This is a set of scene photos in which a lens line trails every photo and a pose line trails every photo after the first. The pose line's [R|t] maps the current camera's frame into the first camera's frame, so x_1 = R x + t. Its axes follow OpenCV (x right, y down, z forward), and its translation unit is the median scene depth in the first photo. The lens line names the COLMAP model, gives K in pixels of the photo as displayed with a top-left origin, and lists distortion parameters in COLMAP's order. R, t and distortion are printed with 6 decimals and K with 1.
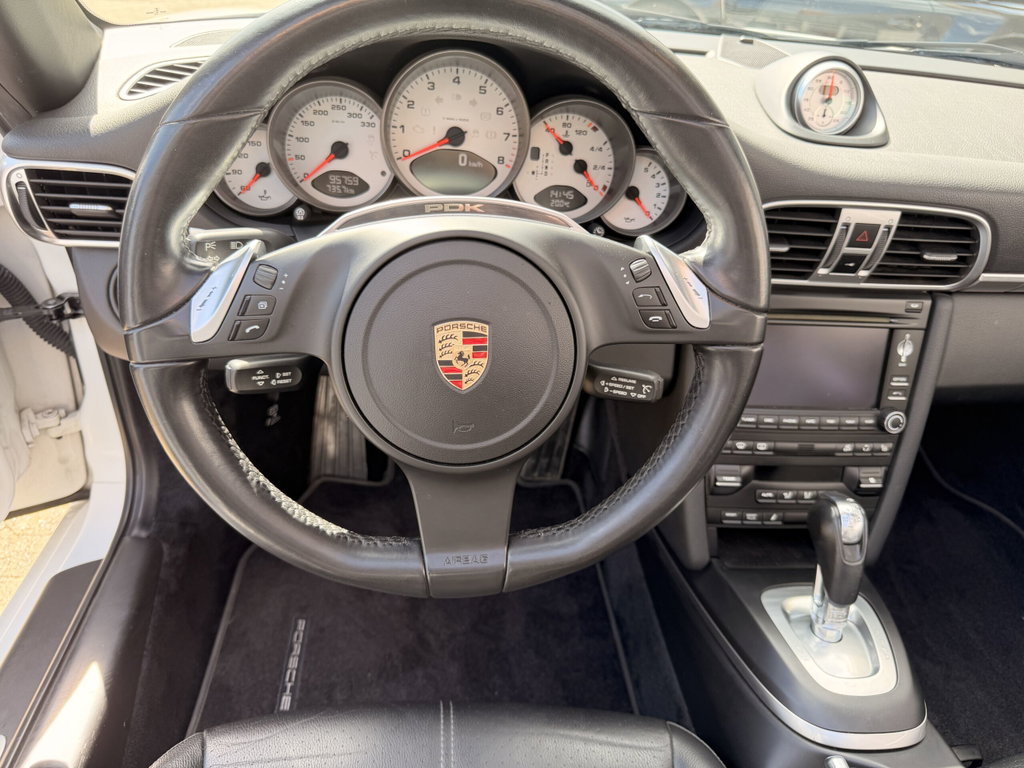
lens RADIAL K [[782.1, 0, 512.8], [0, 782.1, 395.3], [0, 0, 1]] dist [0.032885, -0.048716]
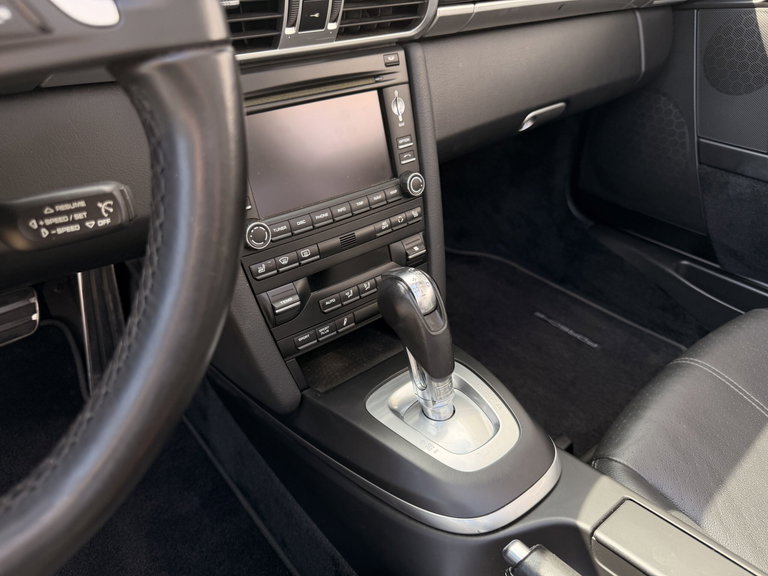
lens RADIAL K [[586.5, 0, 384.6], [0, 586.5, 296.5], [0, 0, 1]] dist [0.032885, -0.048716]
pose [[0.835751, -0.376302, 0.399897, 0.109498], [0.358368, 0.925574, 0.122004, 0.063096], [-0.416044, 0.041346, 0.908404, 0.365059]]
